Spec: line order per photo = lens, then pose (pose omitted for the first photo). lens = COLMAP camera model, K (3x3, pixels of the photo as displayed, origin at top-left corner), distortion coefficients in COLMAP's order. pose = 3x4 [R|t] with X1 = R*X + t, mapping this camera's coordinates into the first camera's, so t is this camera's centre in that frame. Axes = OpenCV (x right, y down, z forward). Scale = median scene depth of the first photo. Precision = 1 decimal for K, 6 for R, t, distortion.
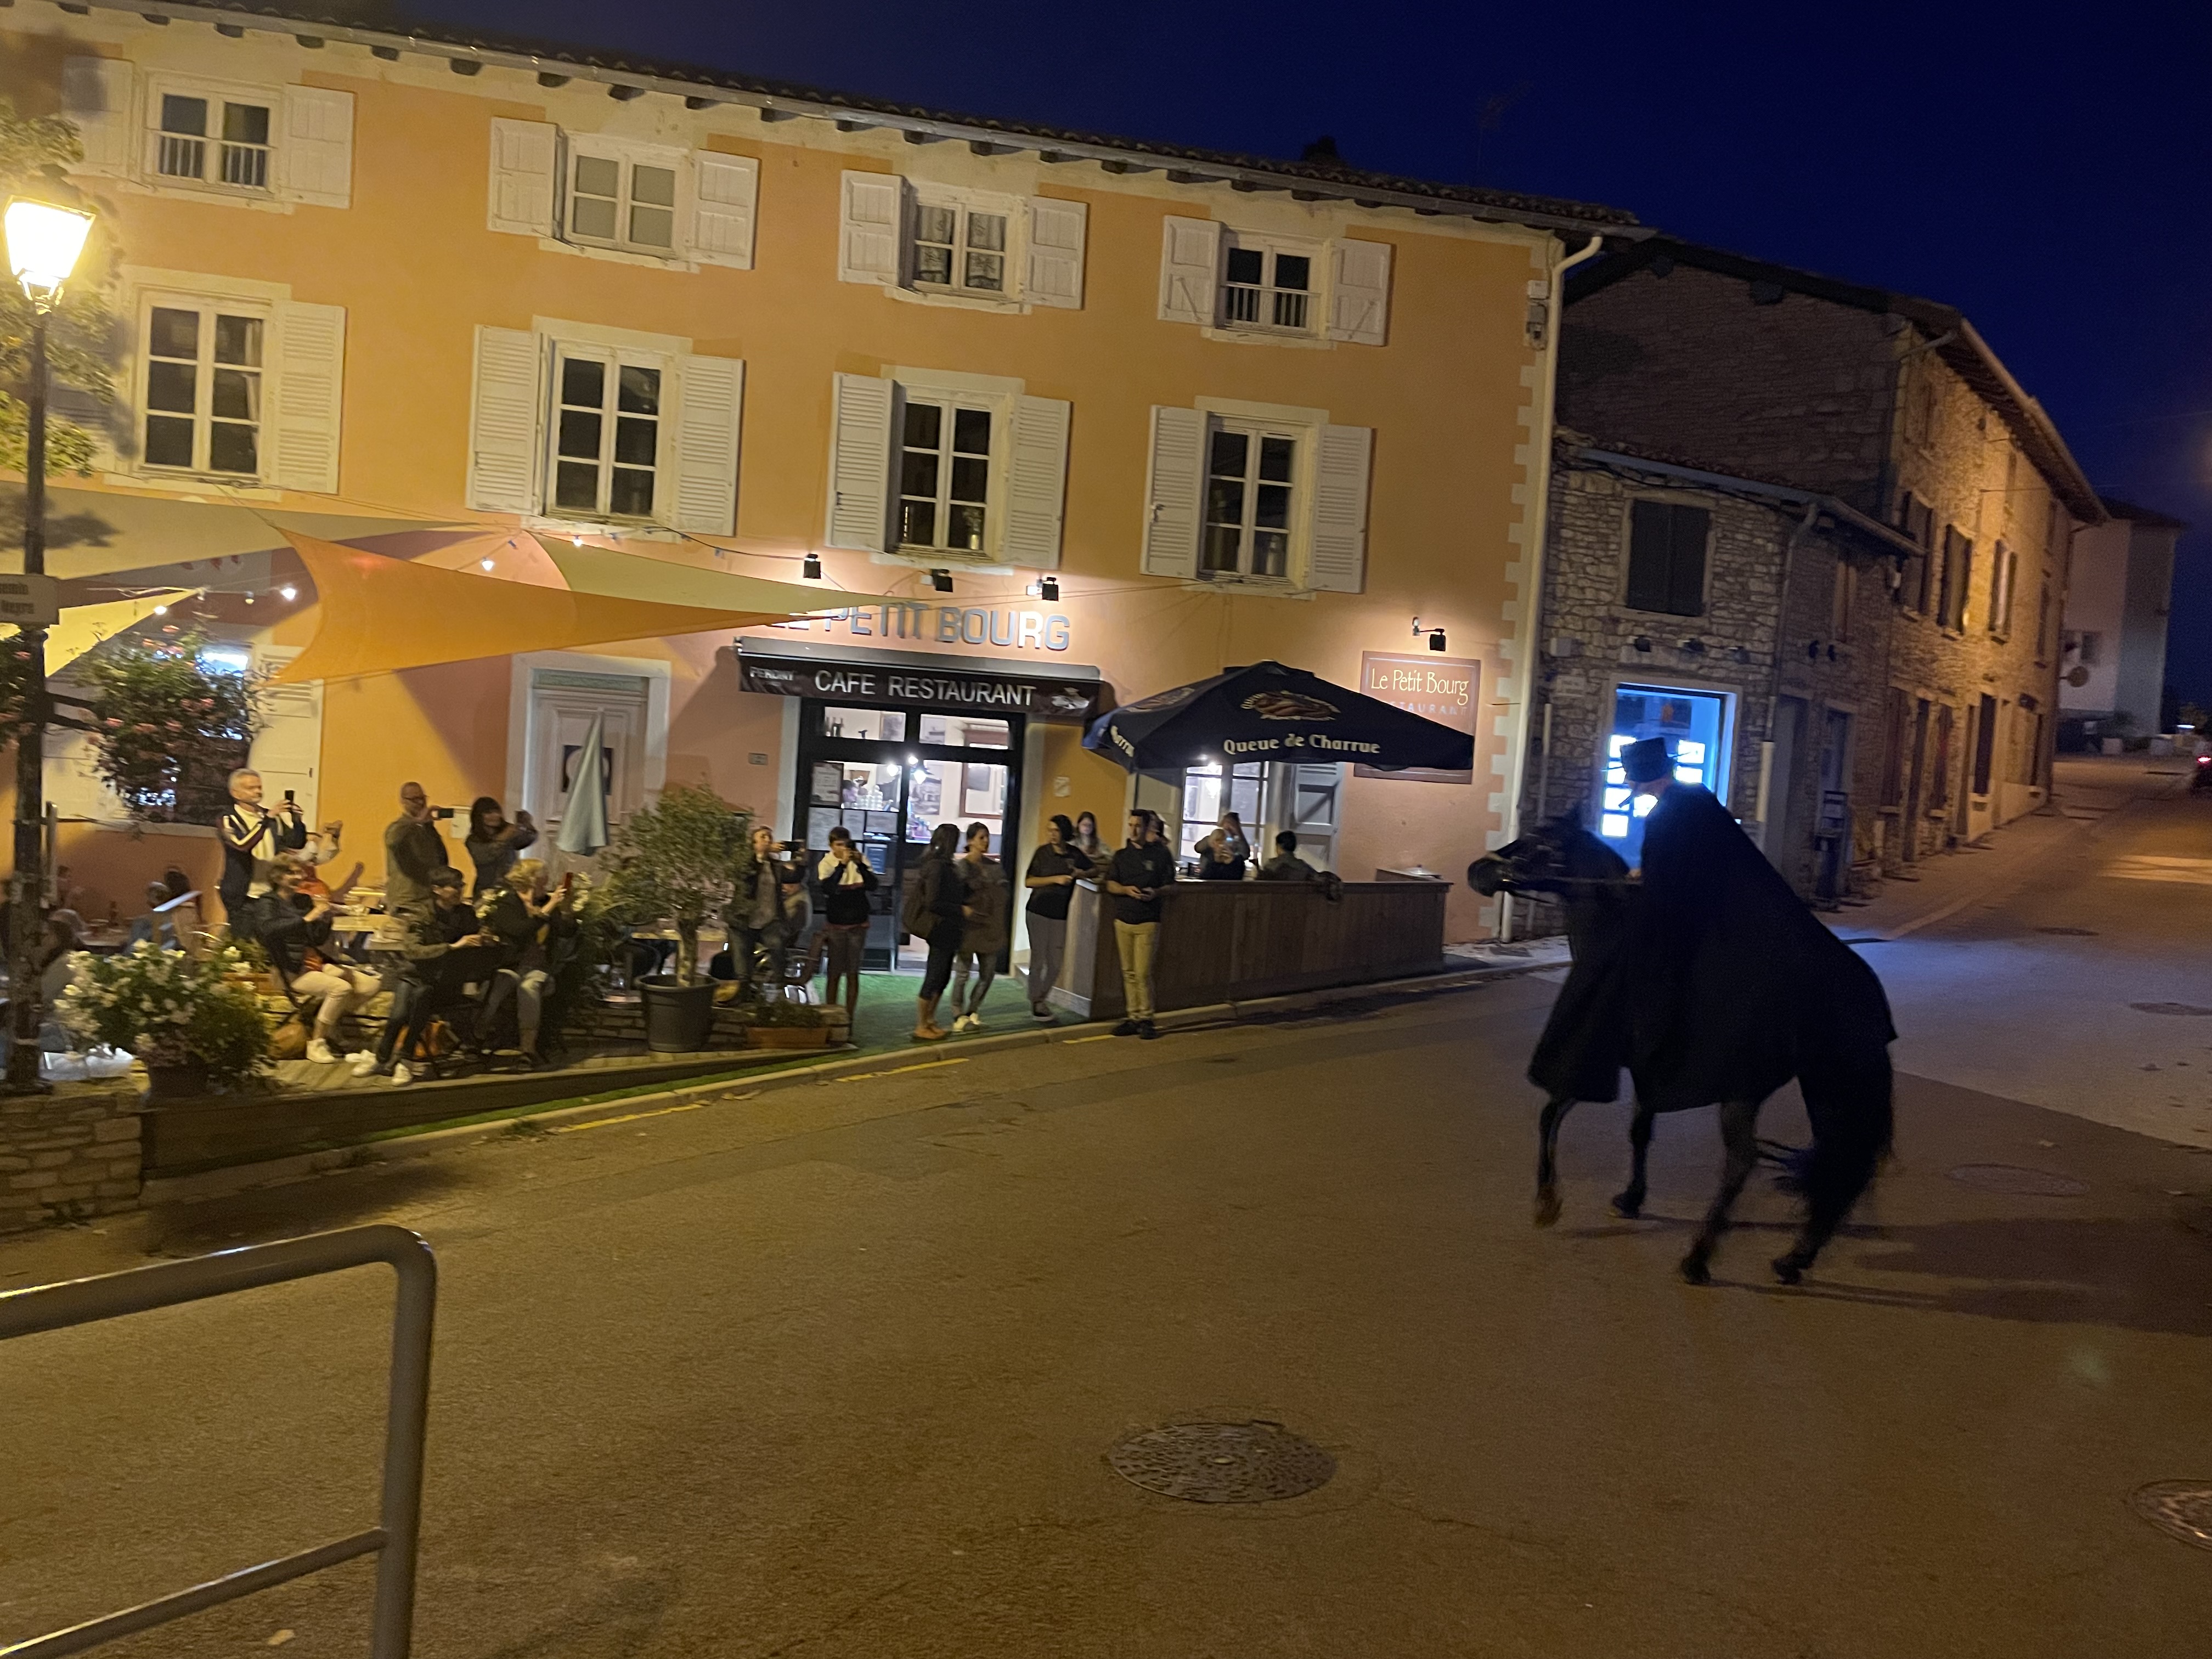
lens RADIAL K [[1642.4, 0, 1099.6], [0, 1642.4, 811.9], [0, 0, 1]] dist [-0.008368, -0.017921]
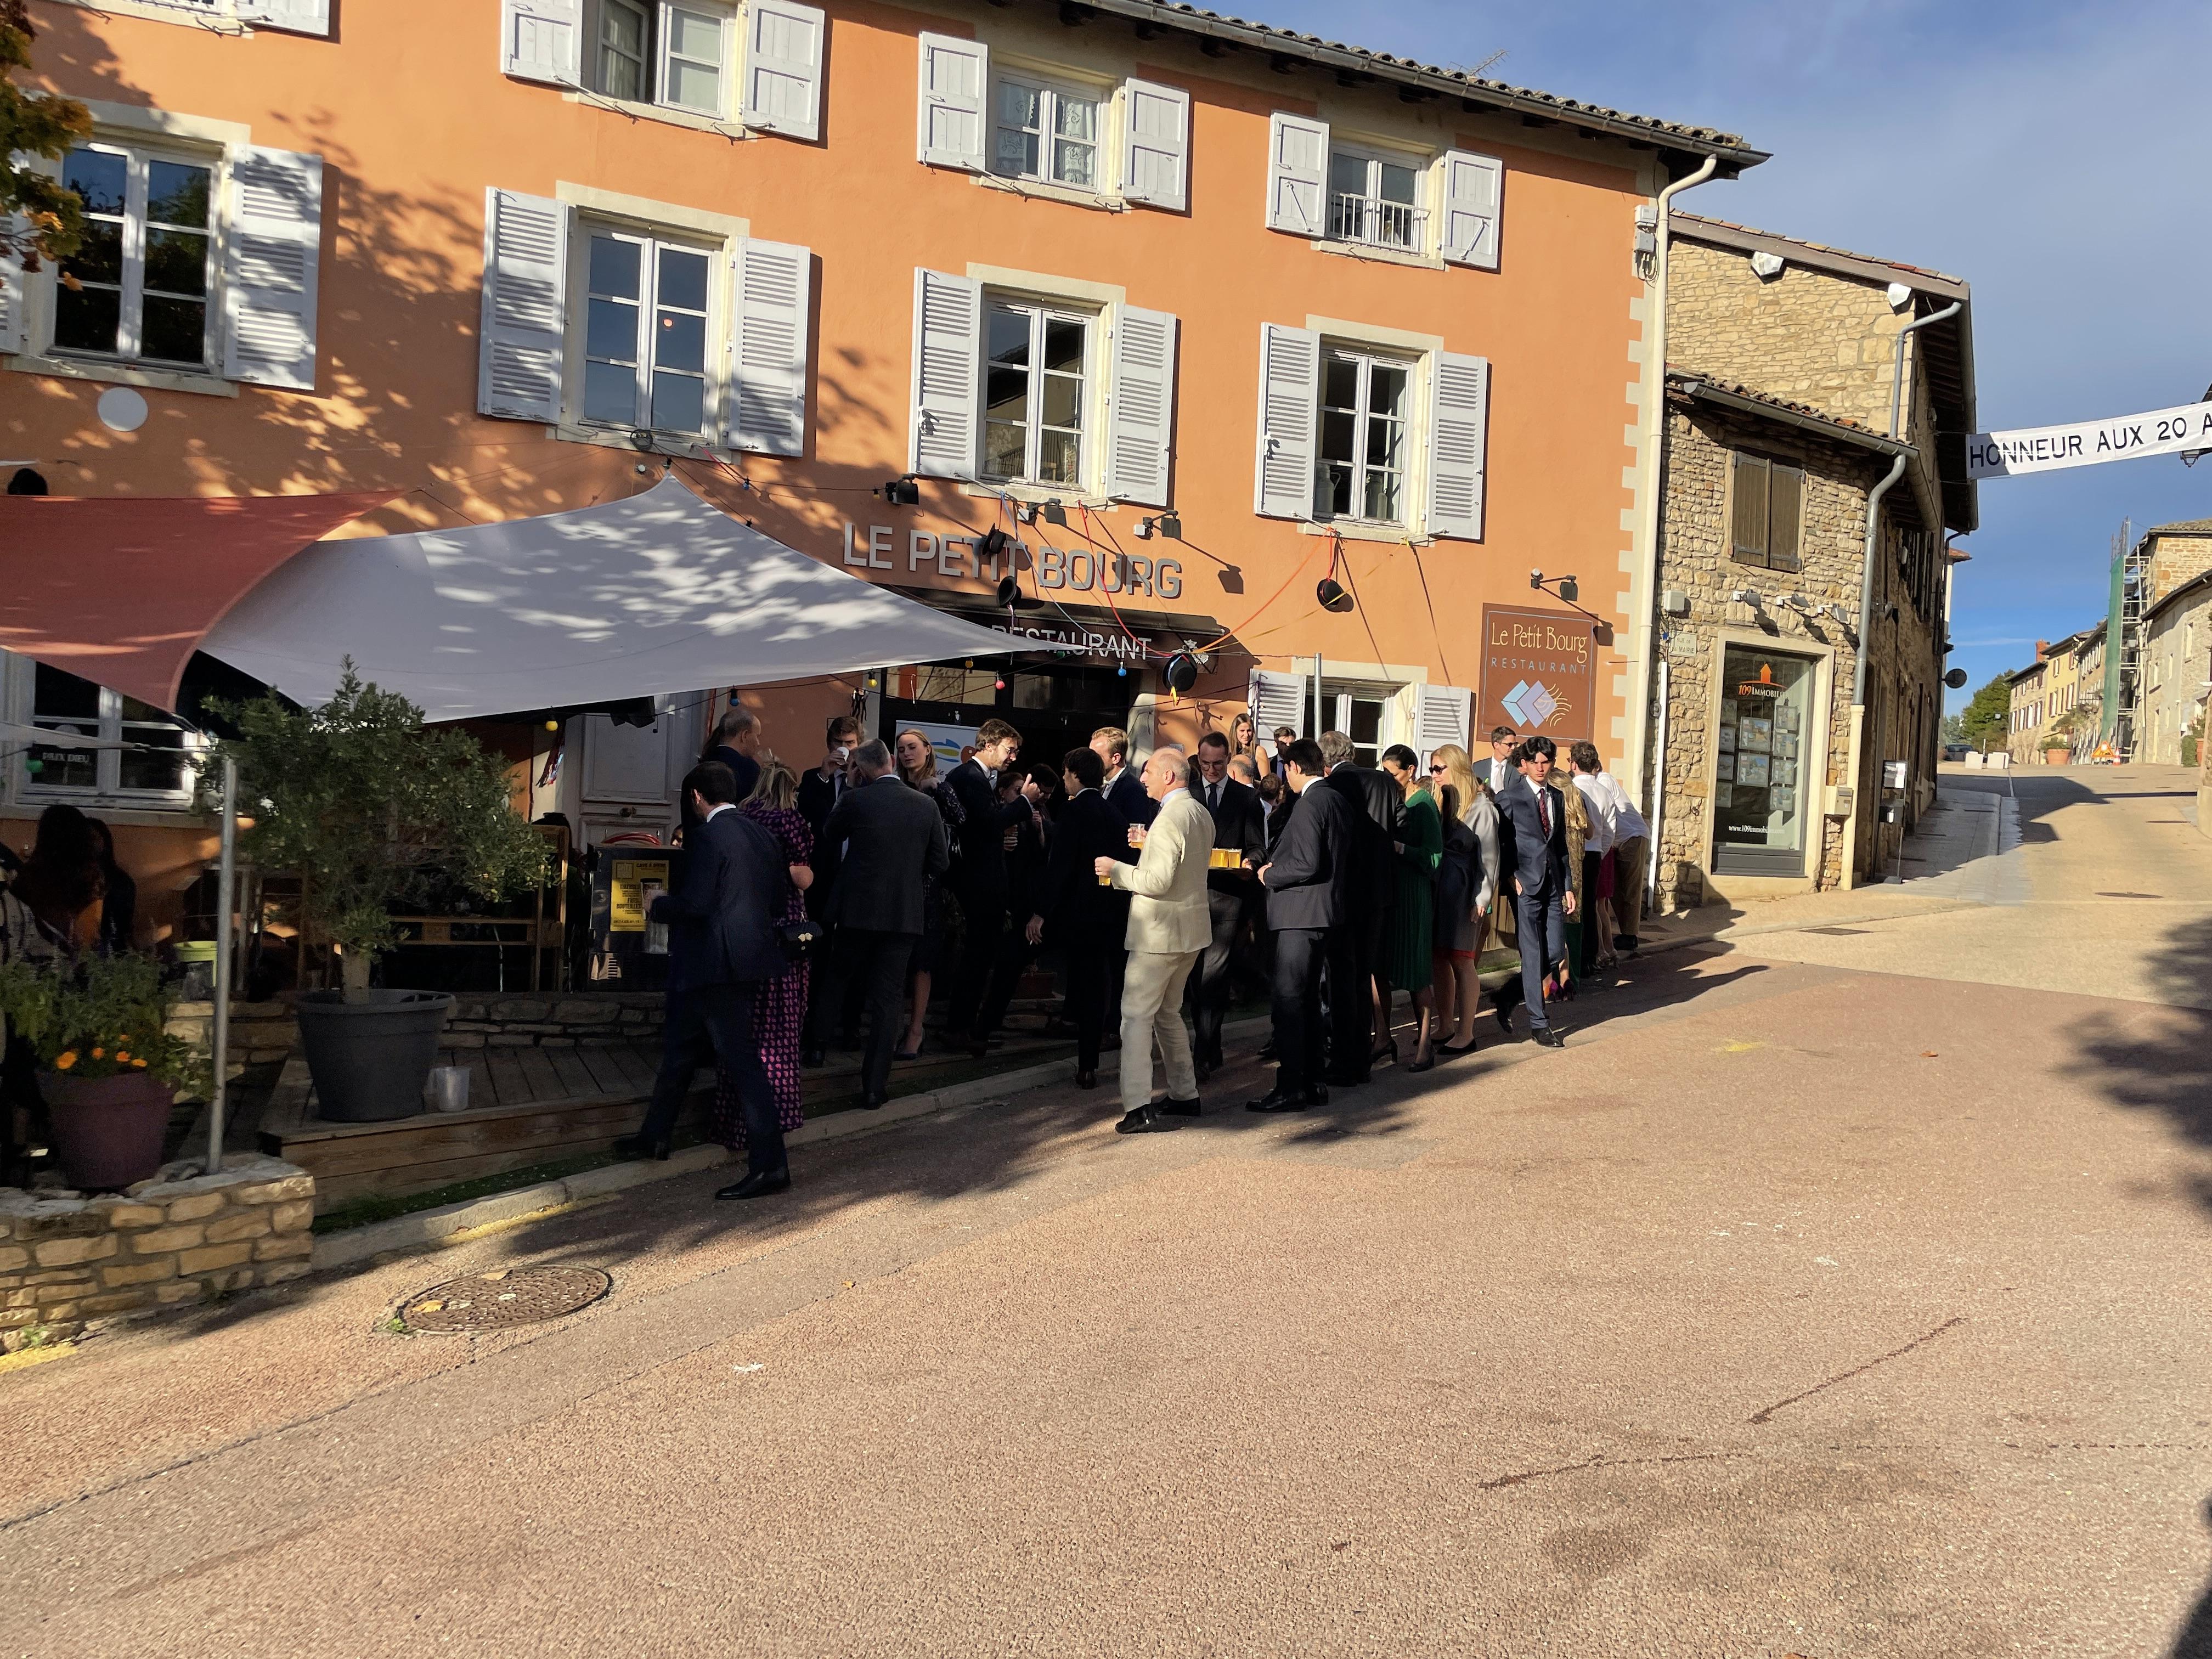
lens RADIAL K [[1642.4, 0, 1112.0], [0, 1642.4, 851.1], [0, 0, 1]] dist [-0.008368, -0.017921]
pose [[0.984836, -0.030860, 0.170721, -0.202847], [0.034485, 0.999238, -0.018308, 0.049045], [-0.170026, 0.023918, 0.985149, 0.143915]]
